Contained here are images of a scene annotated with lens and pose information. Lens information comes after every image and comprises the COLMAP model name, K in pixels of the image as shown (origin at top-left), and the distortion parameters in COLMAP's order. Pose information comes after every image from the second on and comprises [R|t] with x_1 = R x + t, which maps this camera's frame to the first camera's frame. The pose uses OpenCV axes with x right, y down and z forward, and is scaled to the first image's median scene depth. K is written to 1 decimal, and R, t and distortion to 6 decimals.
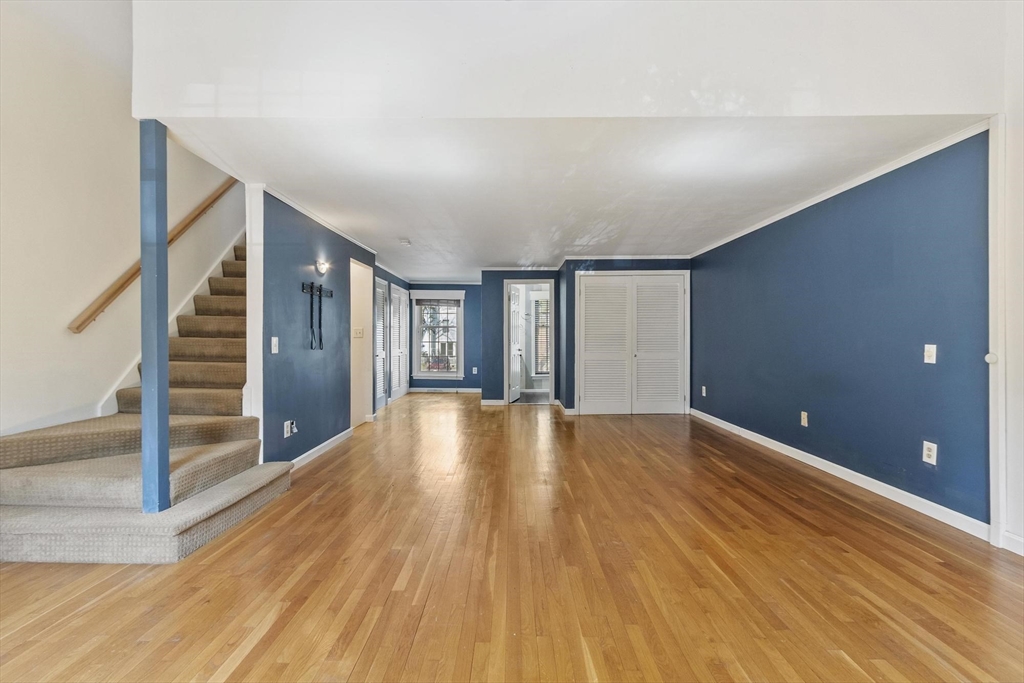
lens RADIAL K [[462.5, 0, 512.0], [0, 462.5, 341.5], [0, 0, 1]] dist [0.000934, 0.000118]
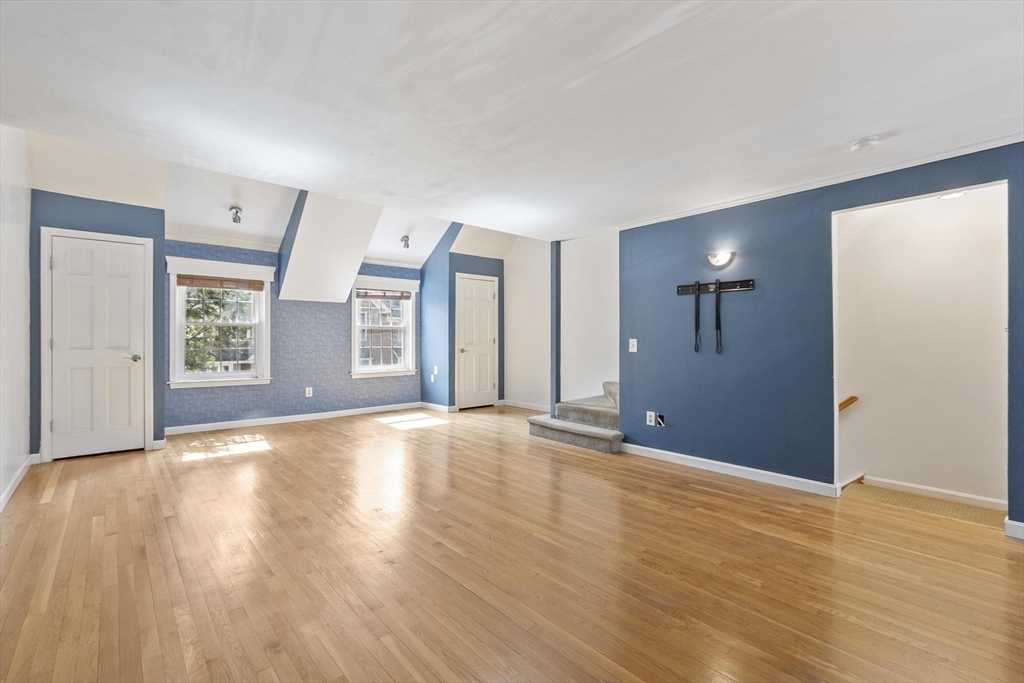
lens RADIAL K [[449.8, 0, 511.4], [0, 449.8, 338.4], [0, 0, 1]] dist [0.000068, 0.000147]
pose [[-0.745865, -0.000692, -0.666096, 0.522587], [-0.003864, 0.999987, 0.003287, -0.013618], [0.666085, 0.005025, -0.745858, 1.558645]]
